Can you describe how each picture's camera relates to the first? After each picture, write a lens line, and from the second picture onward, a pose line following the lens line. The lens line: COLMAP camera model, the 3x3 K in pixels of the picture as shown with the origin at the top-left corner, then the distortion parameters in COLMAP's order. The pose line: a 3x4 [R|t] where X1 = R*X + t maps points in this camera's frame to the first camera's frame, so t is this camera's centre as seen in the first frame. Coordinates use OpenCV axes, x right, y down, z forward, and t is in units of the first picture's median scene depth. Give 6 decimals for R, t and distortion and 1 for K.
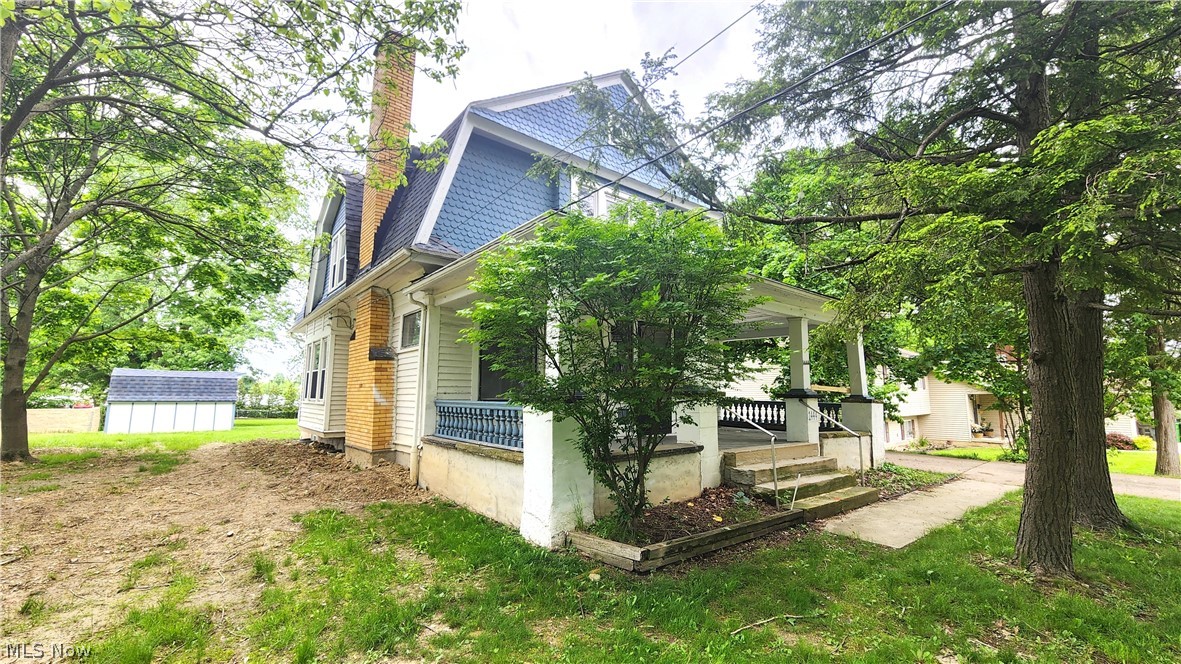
lens RADIAL K [[483.1, 0, 591.2], [0, 483.1, 332.3], [0, 0, 1]] dist [-0.002062, -0.000117]
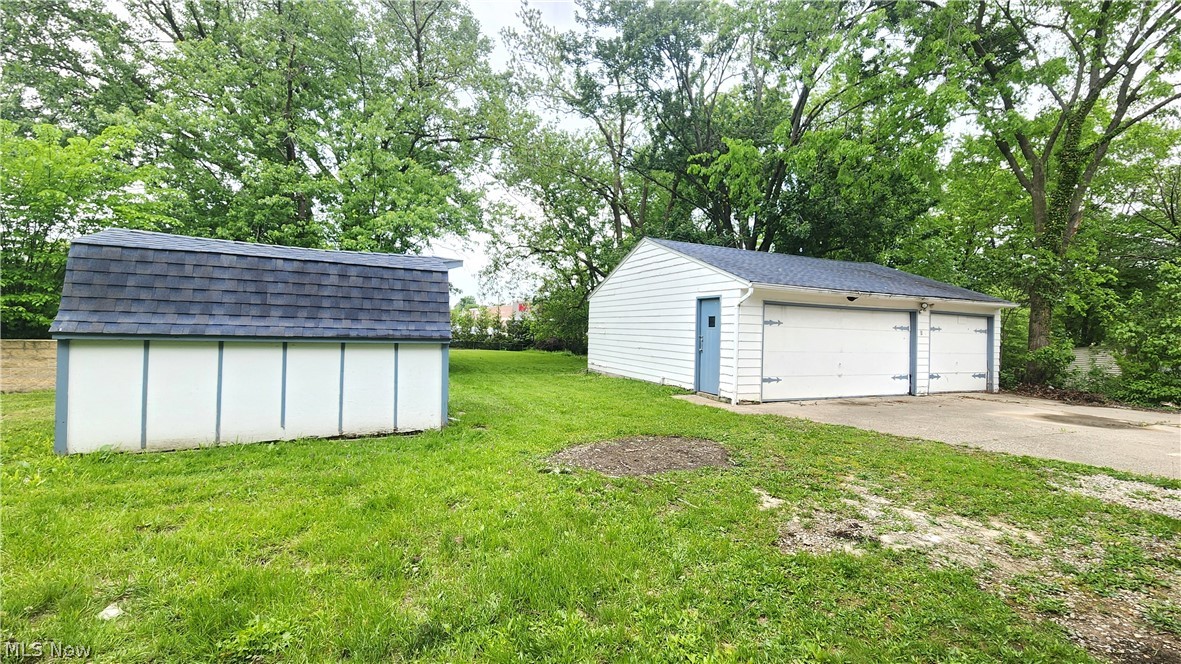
lens RADIAL K [[483.1, 0, 588.3], [0, 483.1, 330.0], [0, 0, 1]] dist [-0.002062, -0.000117]
pose [[0.967084, 0.019868, -0.253681, -0.600346], [0.013339, 0.991618, 0.128516, 0.102247], [0.254108, -0.127669, 0.958712, 0.759489]]
